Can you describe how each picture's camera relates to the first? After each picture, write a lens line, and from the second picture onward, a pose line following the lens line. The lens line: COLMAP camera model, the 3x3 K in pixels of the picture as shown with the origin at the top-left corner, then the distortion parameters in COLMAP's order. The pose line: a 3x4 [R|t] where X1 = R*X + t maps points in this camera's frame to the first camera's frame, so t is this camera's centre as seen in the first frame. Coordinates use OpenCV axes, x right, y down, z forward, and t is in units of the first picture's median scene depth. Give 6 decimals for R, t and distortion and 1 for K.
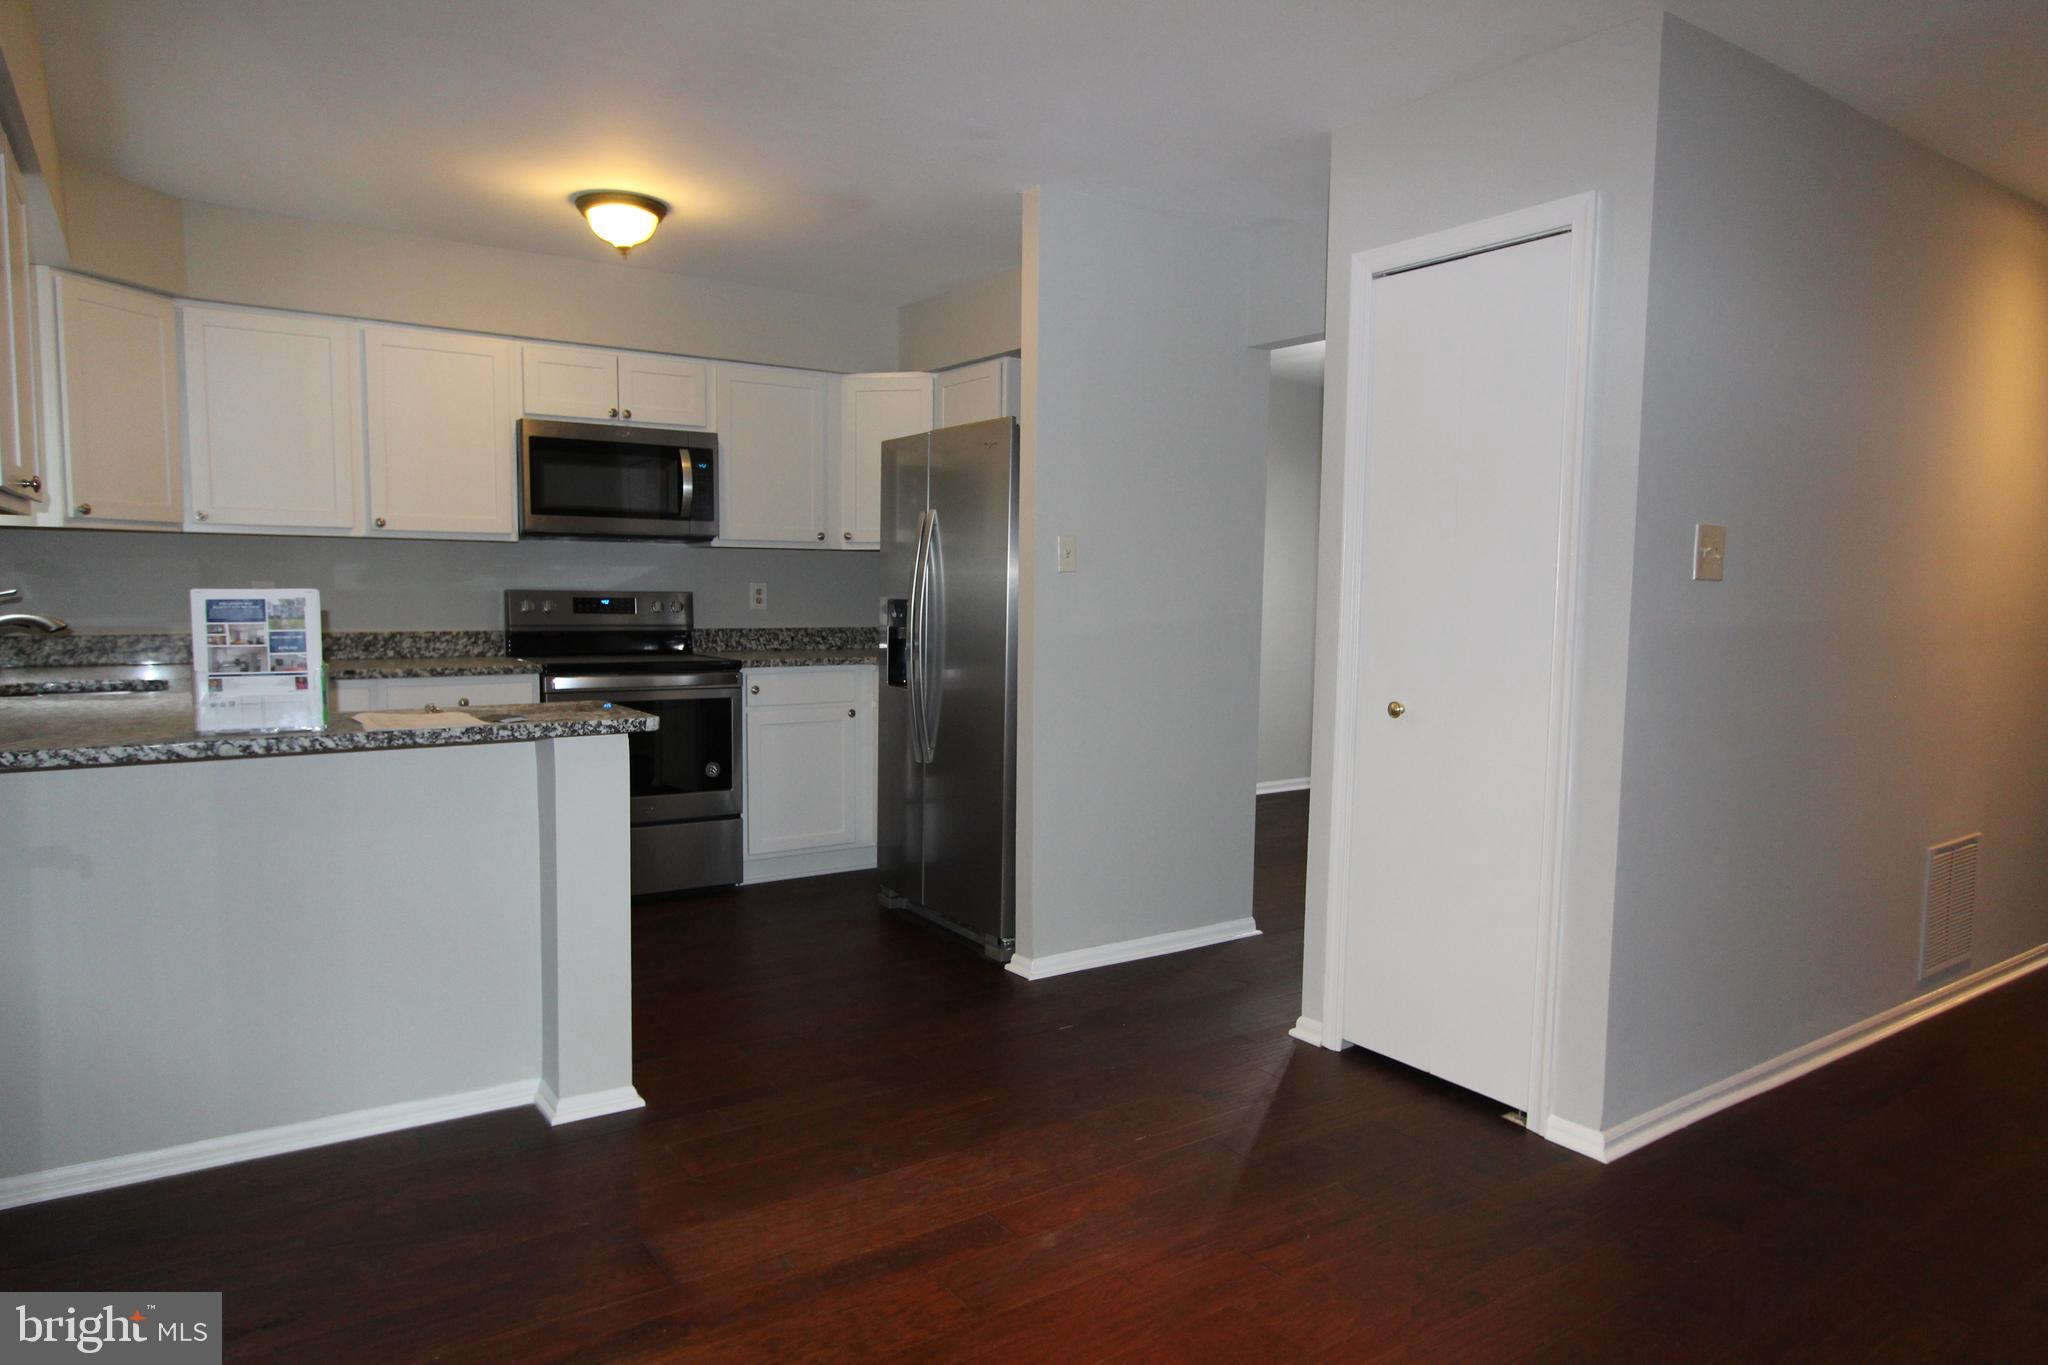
lens RADIAL K [[1291.4, 0, 1029.2], [0, 1291.4, 697.8], [0, 0, 1]] dist [-0.003130, 0.002424]
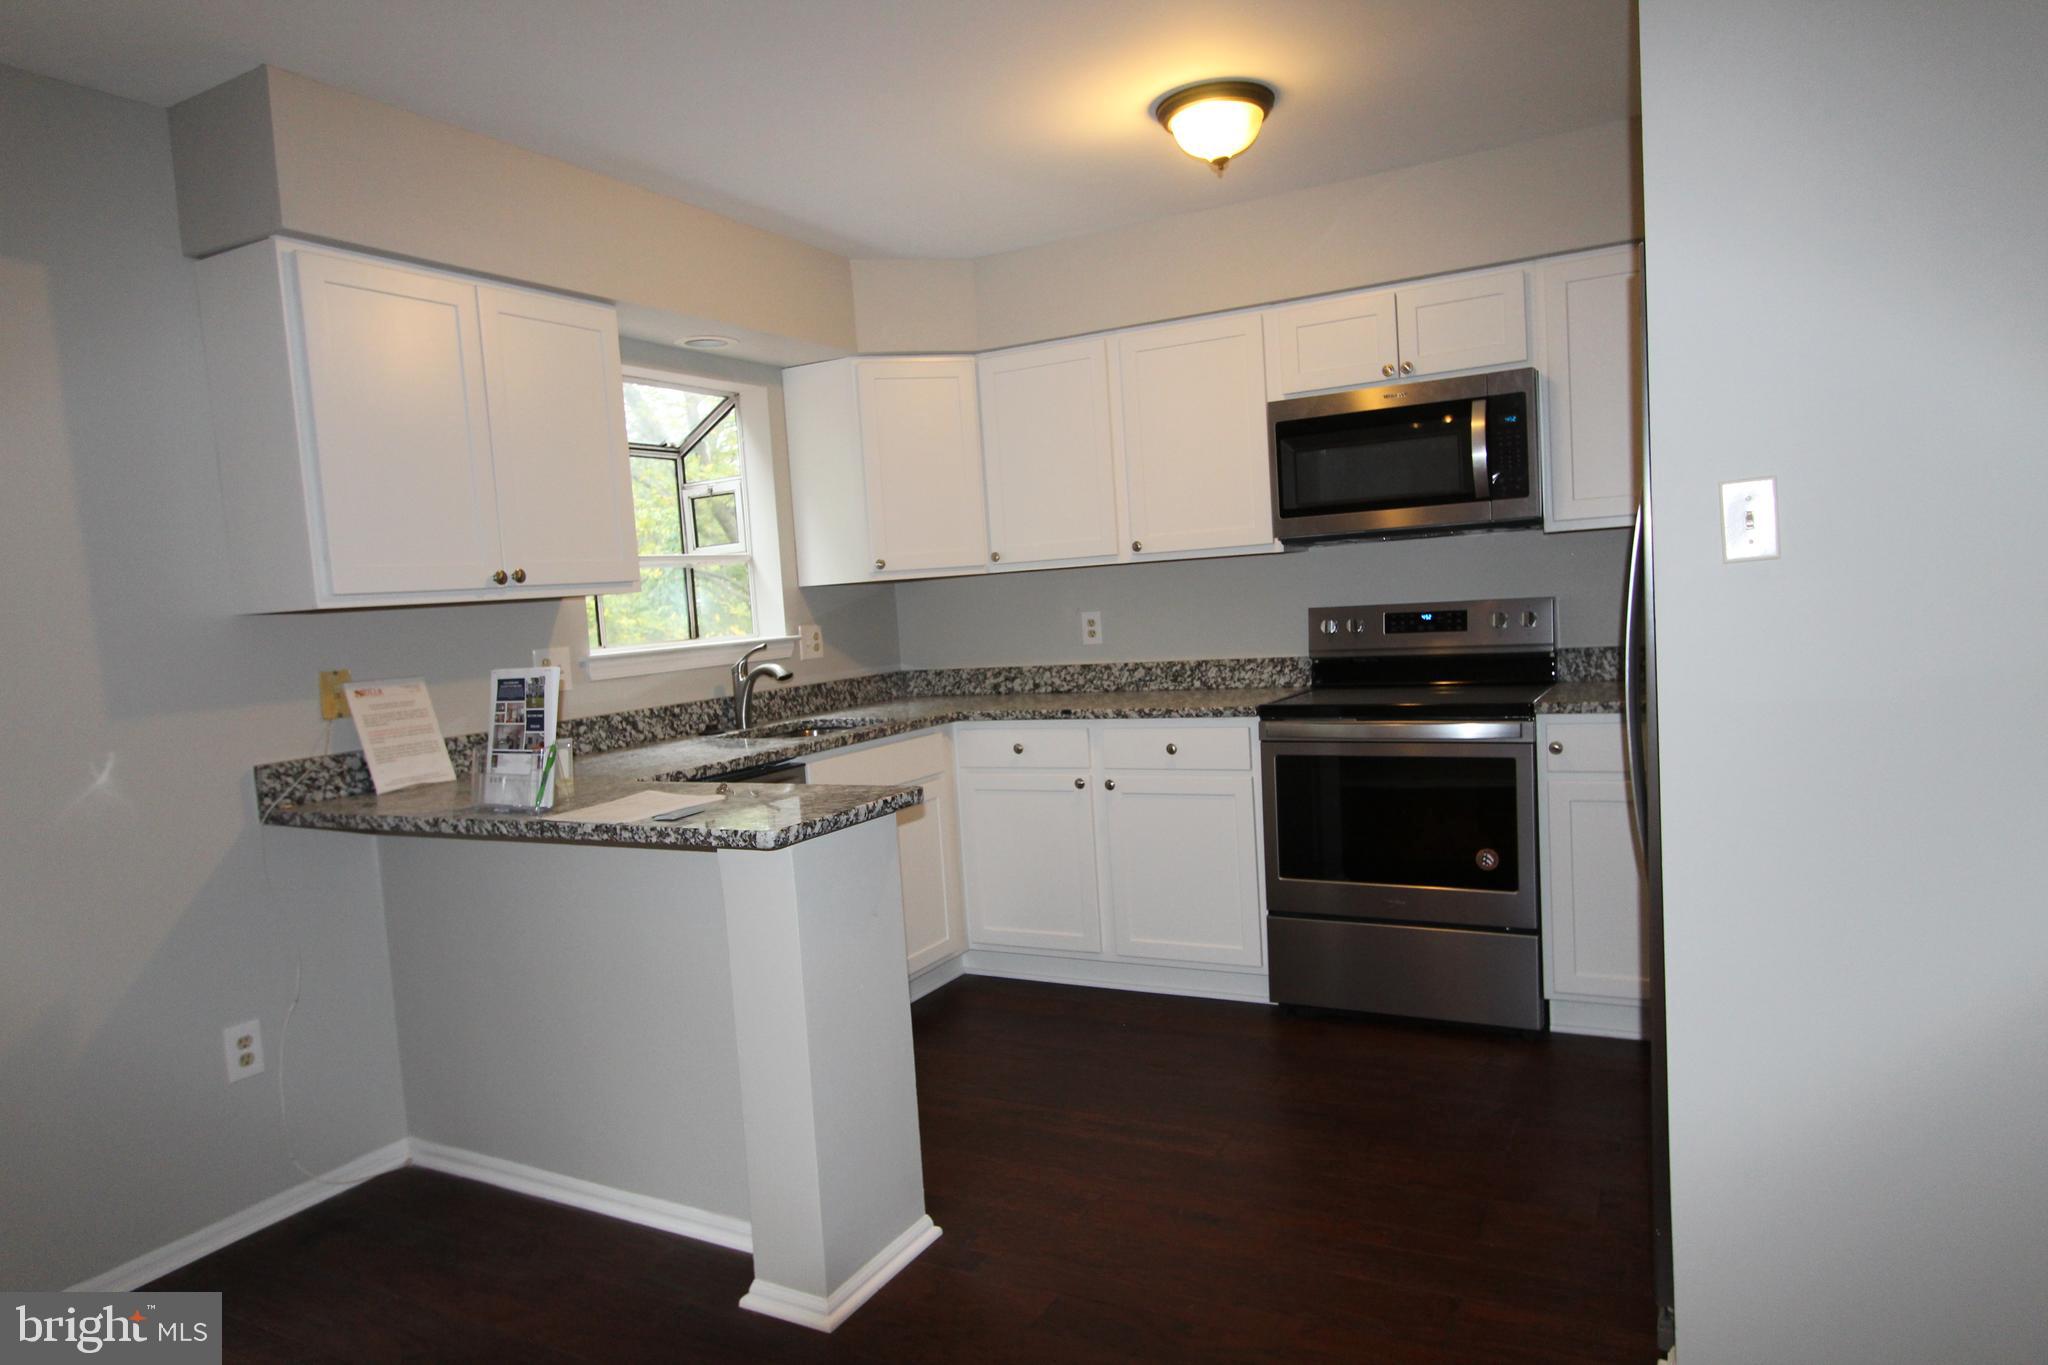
lens RADIAL K [[1291.4, 0, 1029.2], [0, 1291.4, 697.8], [0, 0, 1]] dist [-0.003130, 0.002424]
pose [[0.462229, 0.030681, -0.886229, 0.263793], [-0.009539, 0.999515, 0.029627, -0.051053], [0.886709, -0.005241, 0.462298, 0.476547]]
